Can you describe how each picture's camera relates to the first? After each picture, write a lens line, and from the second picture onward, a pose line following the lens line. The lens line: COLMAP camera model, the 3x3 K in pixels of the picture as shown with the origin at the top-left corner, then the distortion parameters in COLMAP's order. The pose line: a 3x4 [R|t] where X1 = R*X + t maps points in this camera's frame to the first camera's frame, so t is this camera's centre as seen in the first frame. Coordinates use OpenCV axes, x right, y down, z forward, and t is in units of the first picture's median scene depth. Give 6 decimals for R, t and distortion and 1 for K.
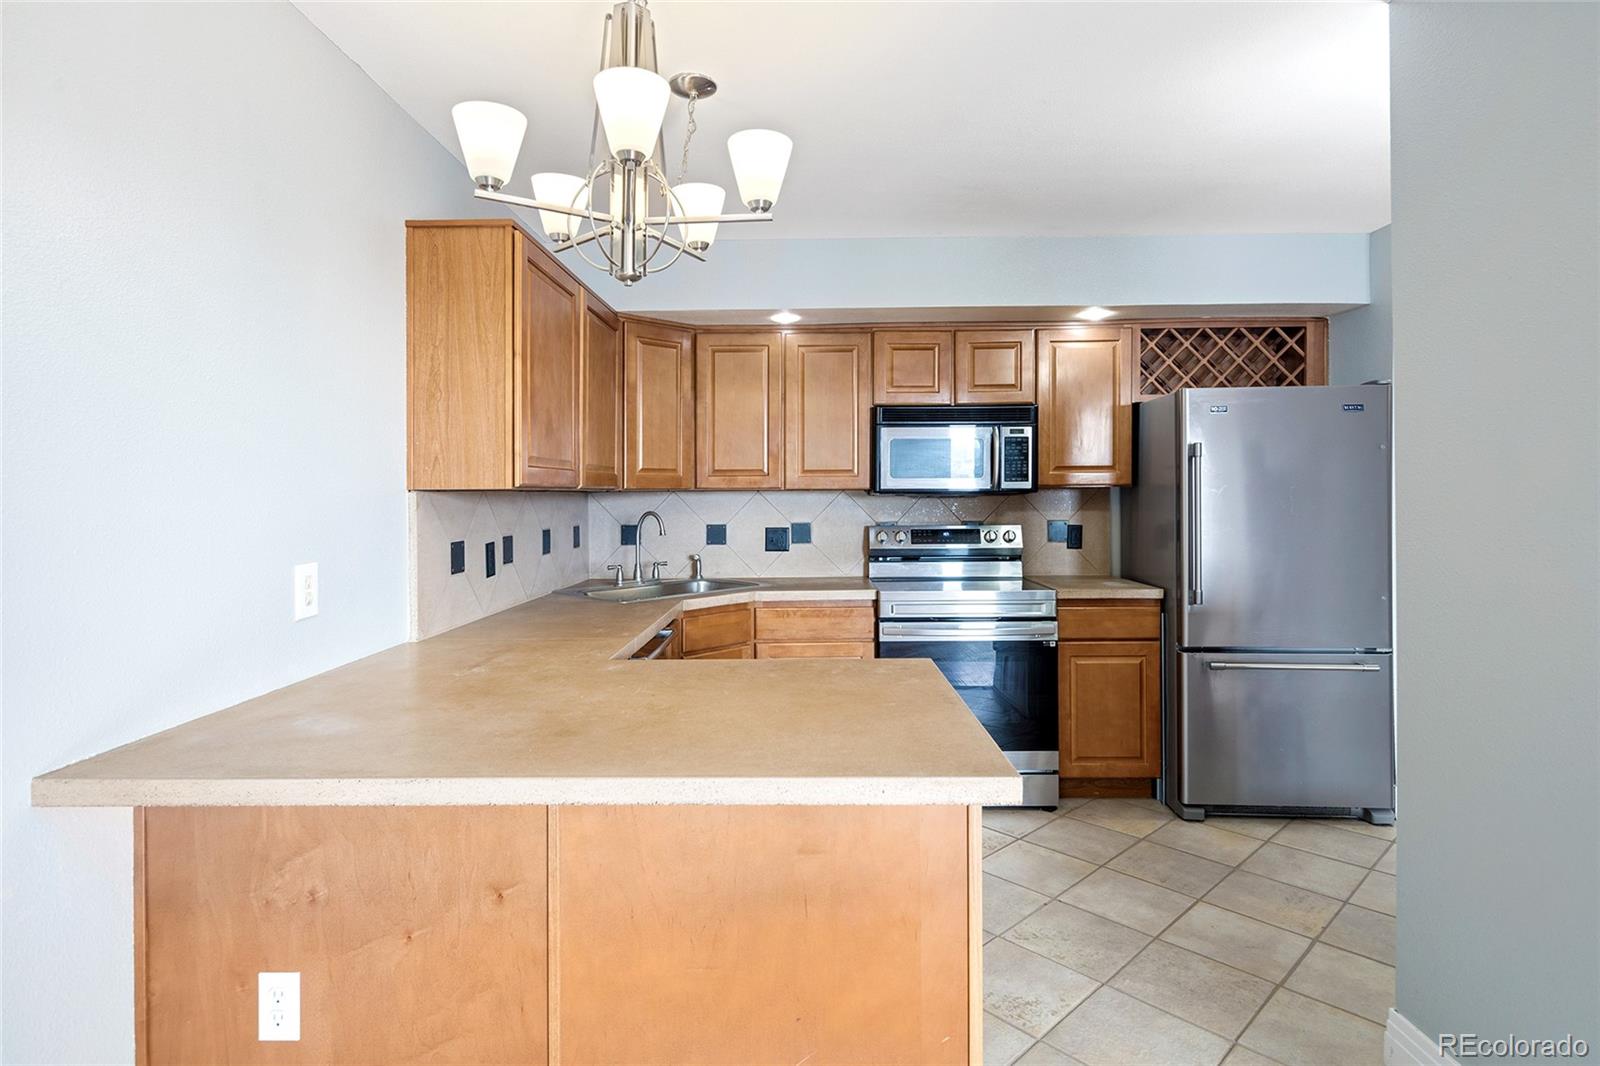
lens RADIAL K [[814.0, 0, 795.0], [0, 814.0, 483.7], [0, 0, 1]] dist [-0.011509, 0.002658]
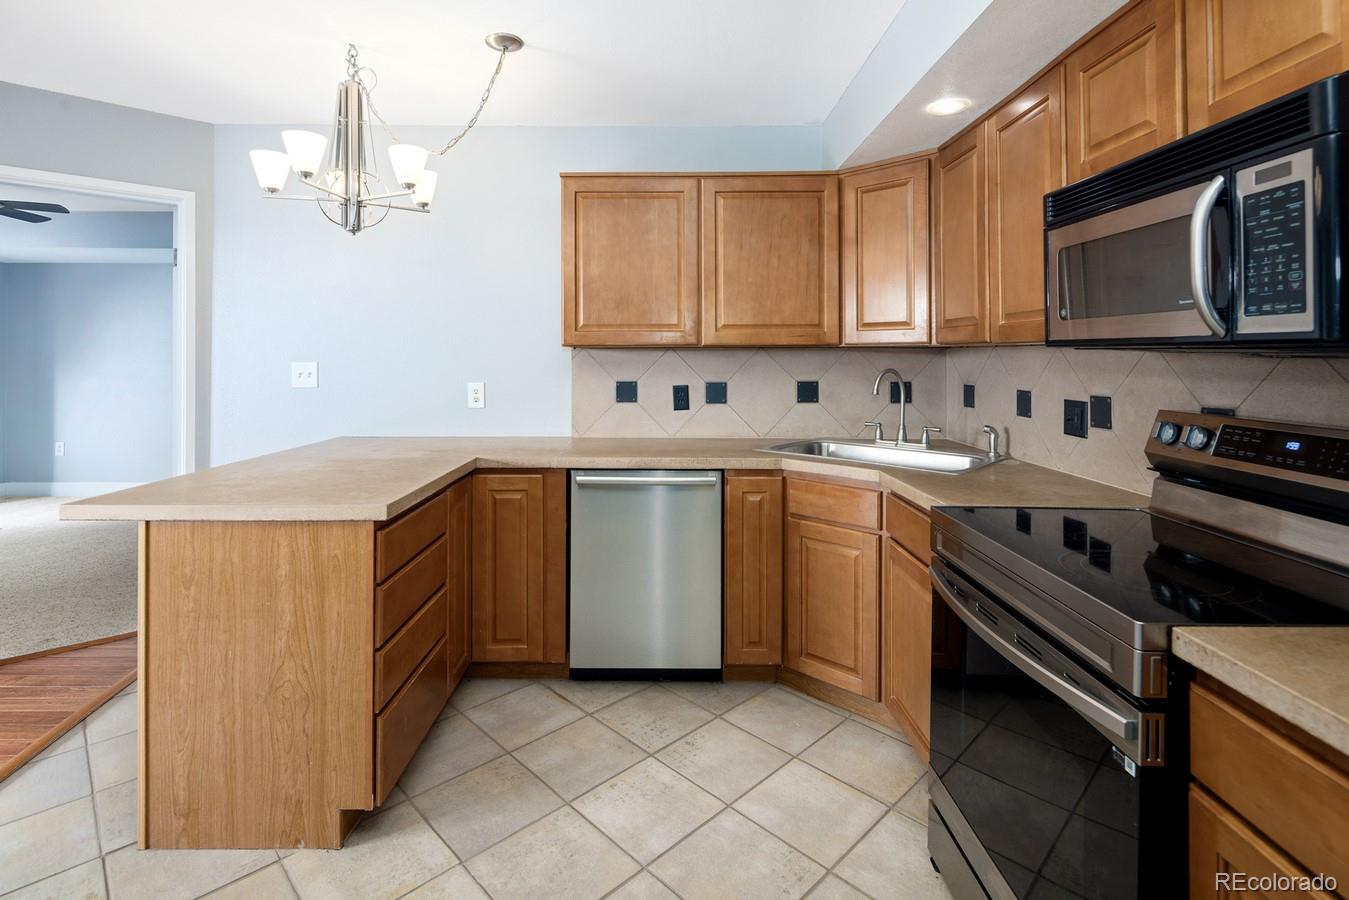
lens RADIAL K [[653.8, 0, 662.0], [0, 653.8, 343.8], [0, 0, 1]] dist [0.009558, -0.006253]
pose [[0.018008, -0.010295, -0.999785, 0.555335], [0.011461, 0.999883, -0.010089, 0.010495], [0.999772, -0.011277, 0.018124, 0.724193]]
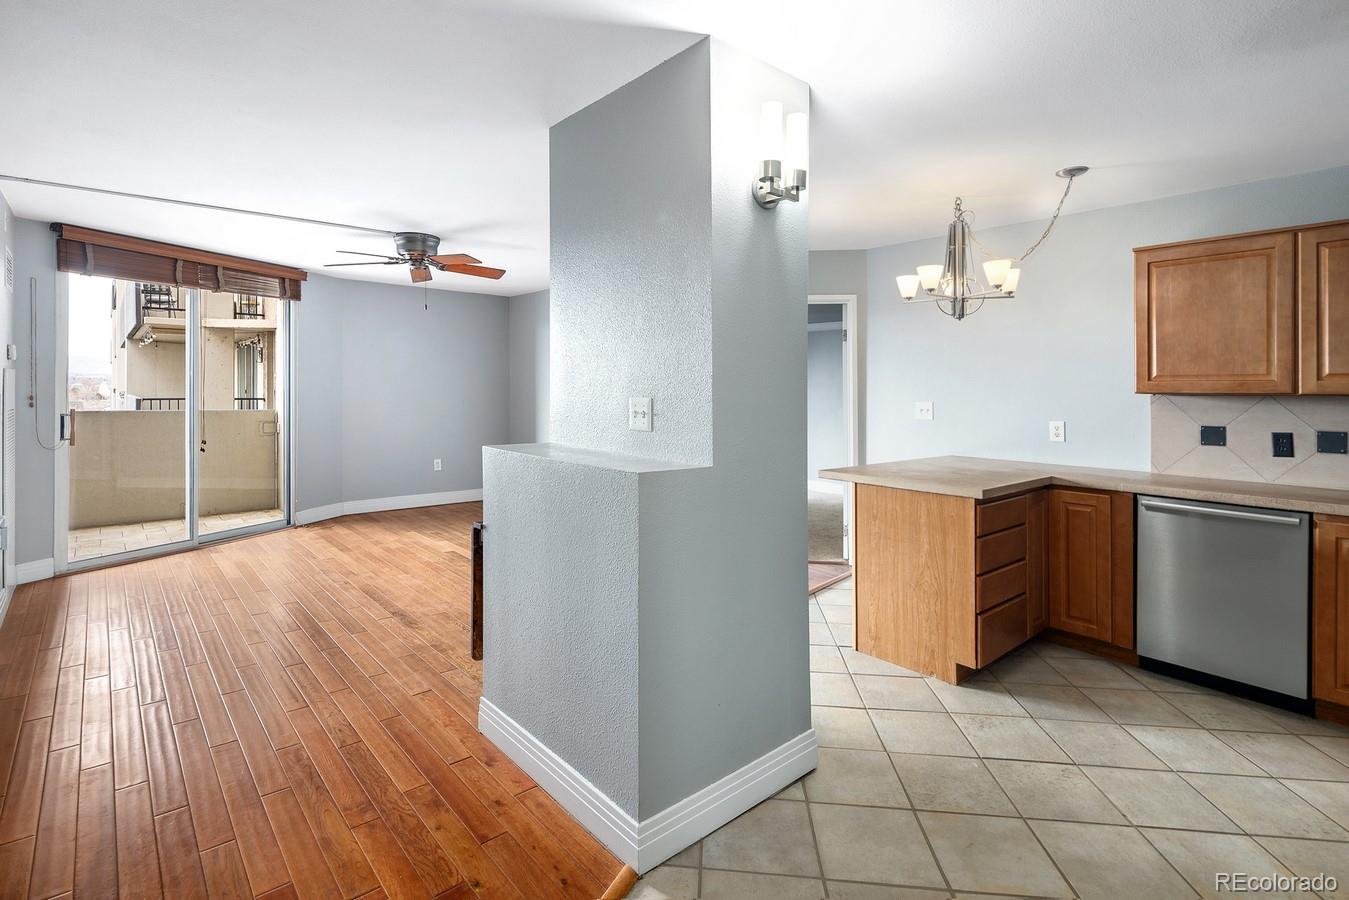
lens RADIAL K [[653.8, 0, 651.2], [0, 653.8, 381.4], [0, 0, 1]] dist [0.009558, -0.006253]
pose [[-0.751133, -0.005796, -0.660125, 0.898355], [0.003944, 0.999904, -0.013267, -0.003229], [0.660139, -0.012569, -0.751038, 0.863183]]
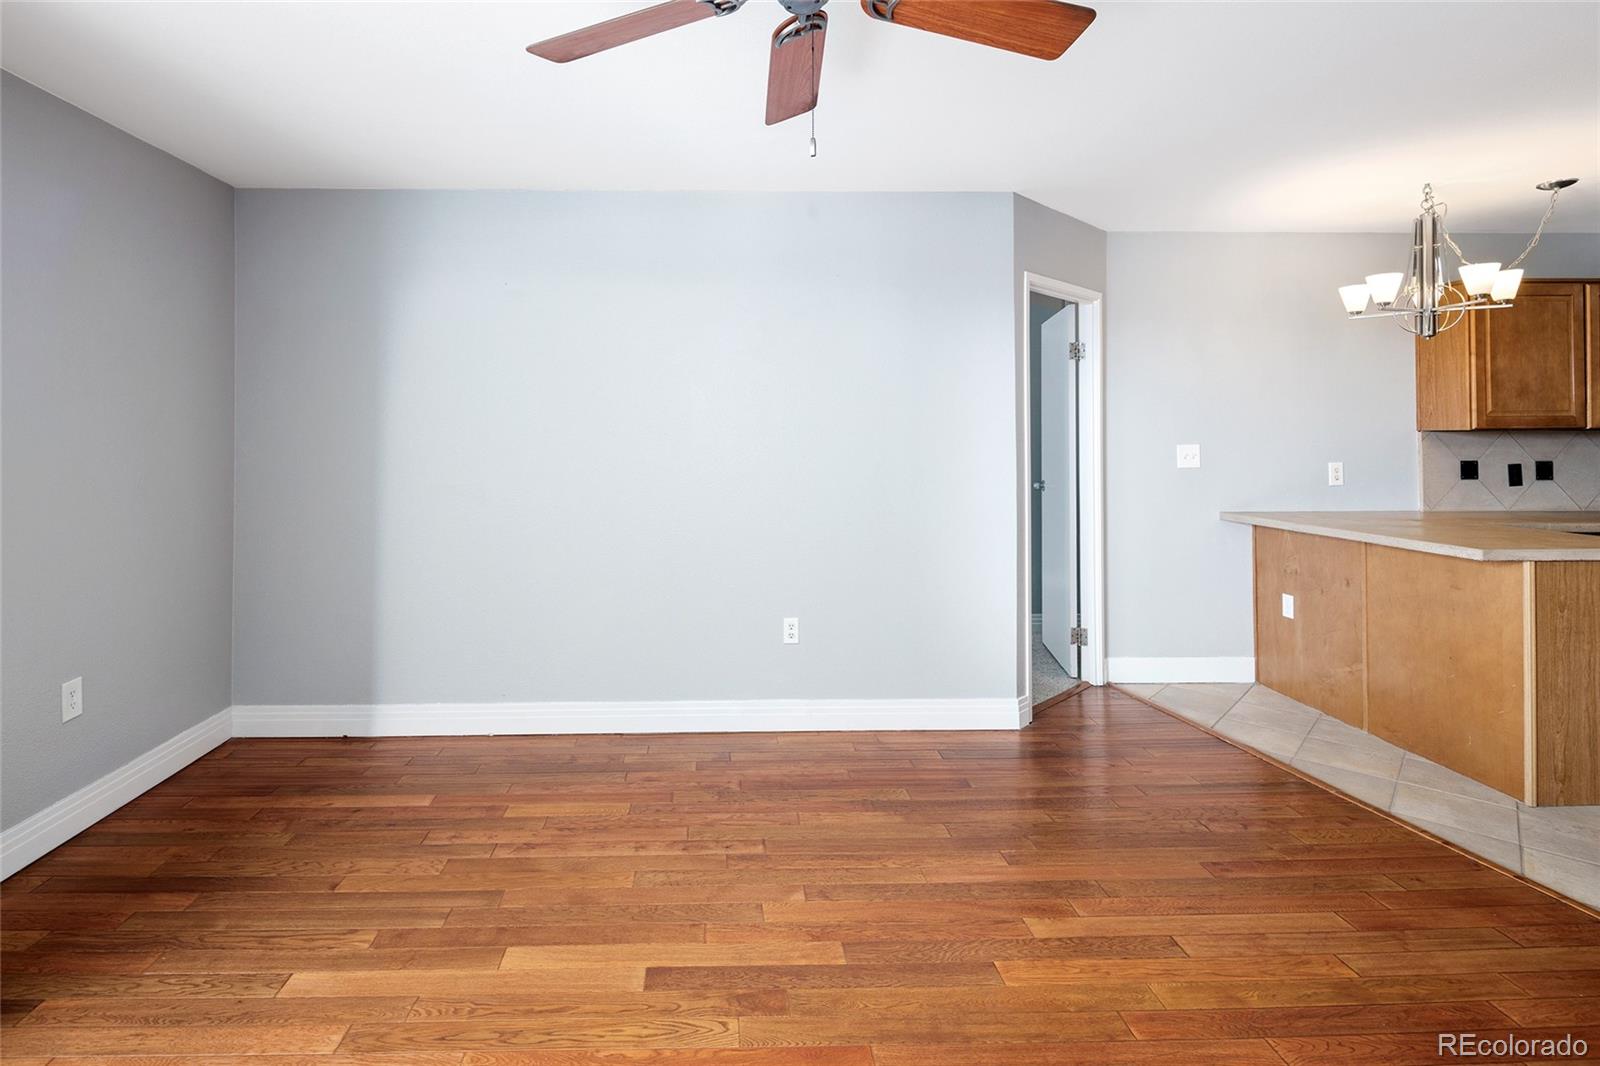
lens RADIAL K [[803.1, 0, 685.8], [0, 803.1, 419.4], [0, 0, 1]] dist [0.011060, -0.007389]
pose [[0.043574, -0.010395, -0.998996, 0.828105], [0.016963, 0.999809, -0.009663, -0.017951], [0.998906, -0.016525, 0.043742, -0.493379]]
